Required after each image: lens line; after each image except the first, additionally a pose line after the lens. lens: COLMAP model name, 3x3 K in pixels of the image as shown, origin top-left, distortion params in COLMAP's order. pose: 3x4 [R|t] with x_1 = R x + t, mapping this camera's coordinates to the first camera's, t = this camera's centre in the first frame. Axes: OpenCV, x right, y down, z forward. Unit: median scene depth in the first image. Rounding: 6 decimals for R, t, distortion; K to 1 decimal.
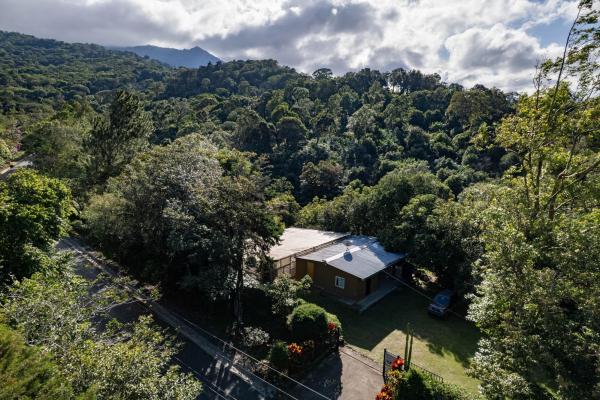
lens RADIAL K [[382.2, 0, 299.0], [0, 382.2, 202.8], [0, 0, 1]] dist [-0.084035, 0.072338]
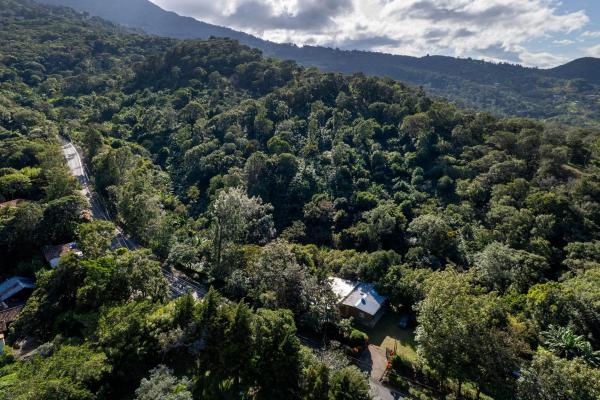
lens RADIAL K [[382.2, 0, 299.0], [0, 382.2, 202.8], [0, 0, 1]] dist [-0.084035, 0.072338]
pose [[0.991562, -0.044540, 0.121742, -0.191202], [0.029147, 0.991676, 0.125416, -0.281976], [-0.126315, -0.120810, 0.984606, -0.418703]]
